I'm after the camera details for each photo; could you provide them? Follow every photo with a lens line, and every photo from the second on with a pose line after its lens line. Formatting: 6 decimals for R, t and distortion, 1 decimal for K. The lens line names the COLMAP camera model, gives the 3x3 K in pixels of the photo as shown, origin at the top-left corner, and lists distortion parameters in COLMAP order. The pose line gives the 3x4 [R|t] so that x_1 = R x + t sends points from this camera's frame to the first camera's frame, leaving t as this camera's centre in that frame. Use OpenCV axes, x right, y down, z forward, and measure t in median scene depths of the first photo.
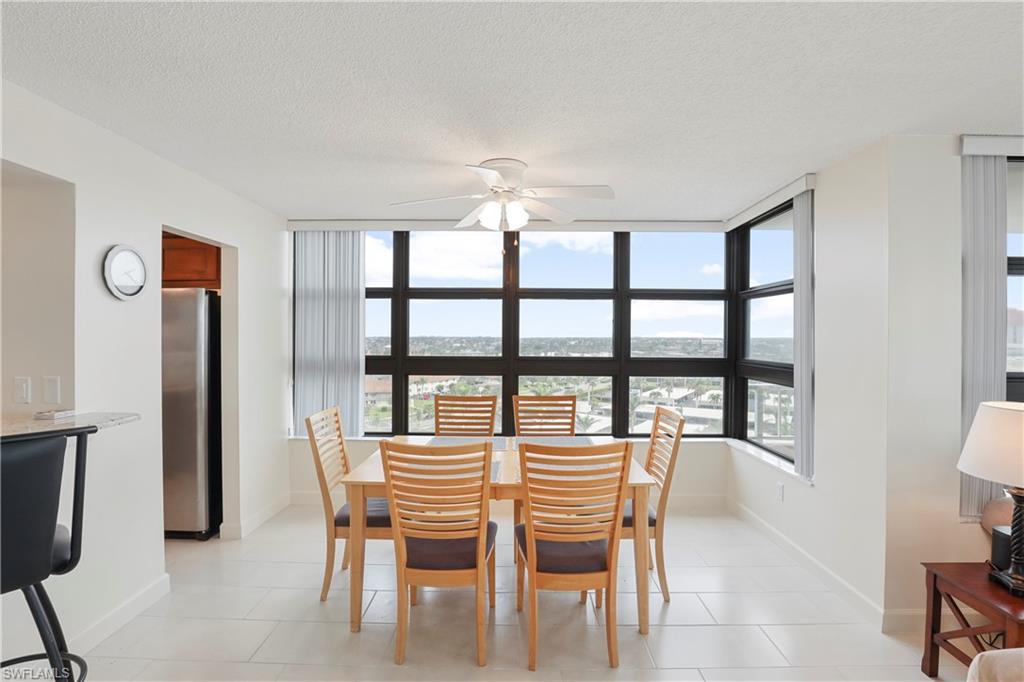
lens RADIAL K [[482.2, 0, 508.9], [0, 482.2, 333.8], [0, 0, 1]] dist [-0.017867, 0.001529]
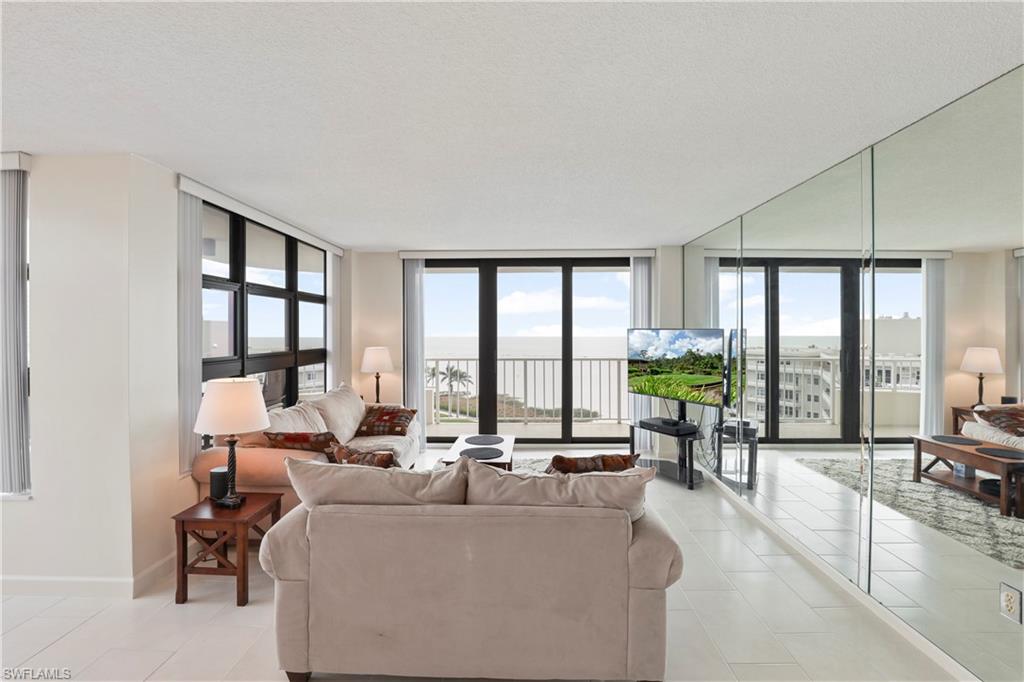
lens RADIAL K [[482.2, 0, 532.5], [0, 482.2, 329.1], [0, 0, 1]] dist [-0.017867, 0.001529]
pose [[-0.006140, -0.006370, 0.999961, -0.189295], [0.006959, 0.999955, 0.006413, -0.003001], [-0.999957, 0.006998, -0.006095, 0.036326]]
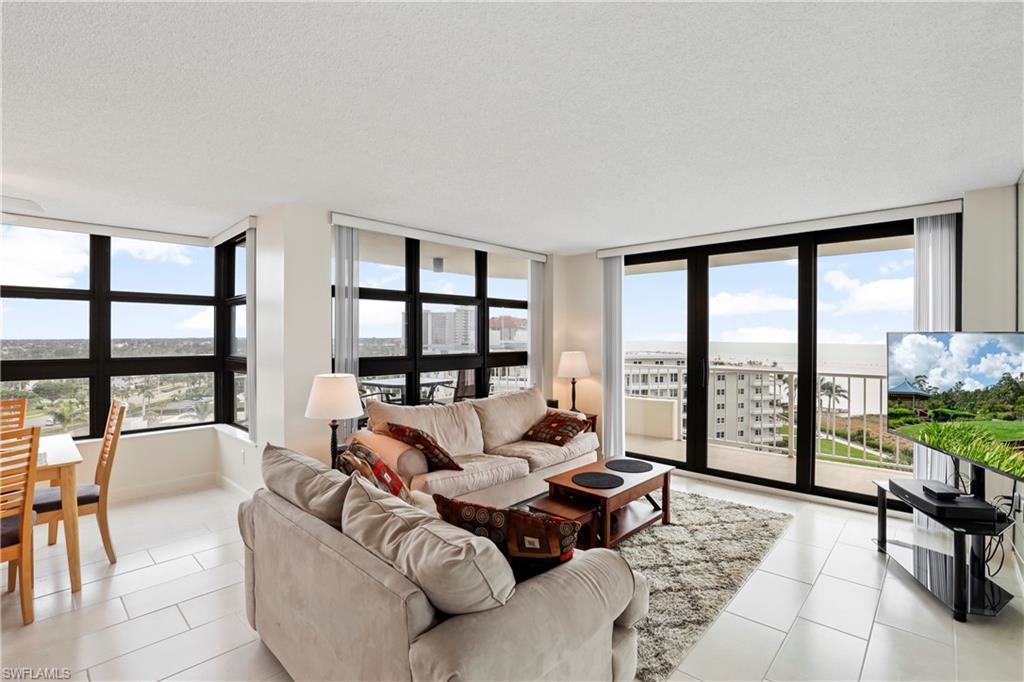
lens RADIAL K [[482.2, 0, 508.0], [0, 482.2, 330.1], [0, 0, 1]] dist [-0.017867, 0.001529]
pose [[0.687149, -0.000795, 0.726516, 0.098396], [0.005780, 0.999974, -0.004373, -0.001141], [-0.726494, 0.007205, 0.687135, -0.327018]]
